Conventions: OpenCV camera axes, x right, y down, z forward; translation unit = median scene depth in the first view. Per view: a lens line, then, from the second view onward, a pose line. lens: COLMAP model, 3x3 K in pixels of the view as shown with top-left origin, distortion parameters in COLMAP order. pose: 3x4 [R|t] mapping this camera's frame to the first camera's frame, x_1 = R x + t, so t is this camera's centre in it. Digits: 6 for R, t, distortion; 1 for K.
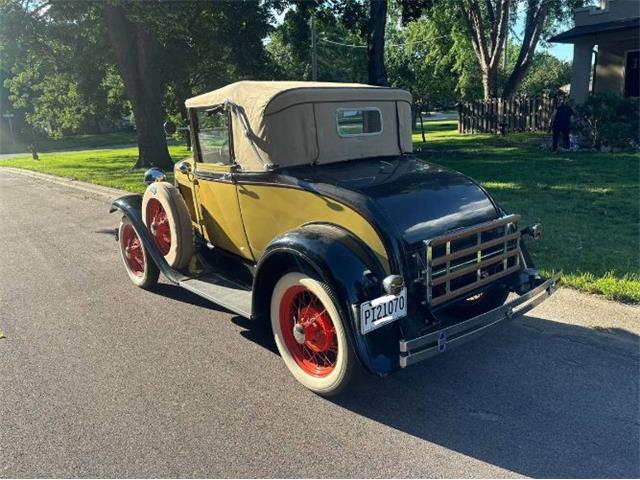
lens RADIAL K [[492.9, 0, 320.0], [0, 492.9, 240.0], [0, 0, 1]] dist [0.000143, 0.000098]
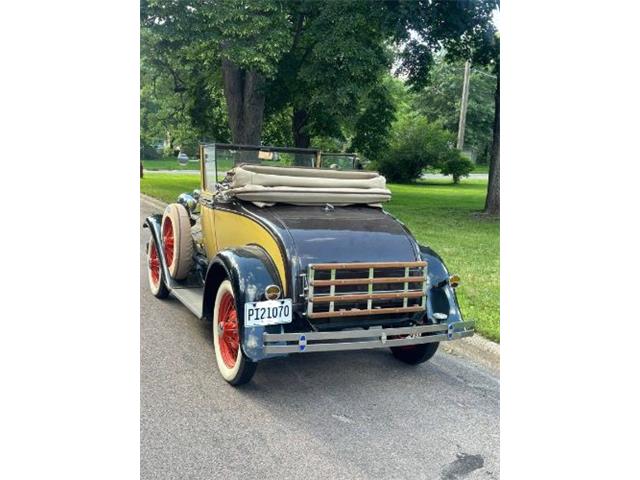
lens RADIAL K [[601.9, 0, 303.9], [0, 601.9, 238.8], [0, 0, 1]] dist [0.001947, 0.000467]
pose [[0.960523, 0.125630, -0.248218, 0.555373], [-0.151067, 0.984761, -0.086165, 0.069943], [0.233610, 0.120261, 0.964865, -0.483500]]
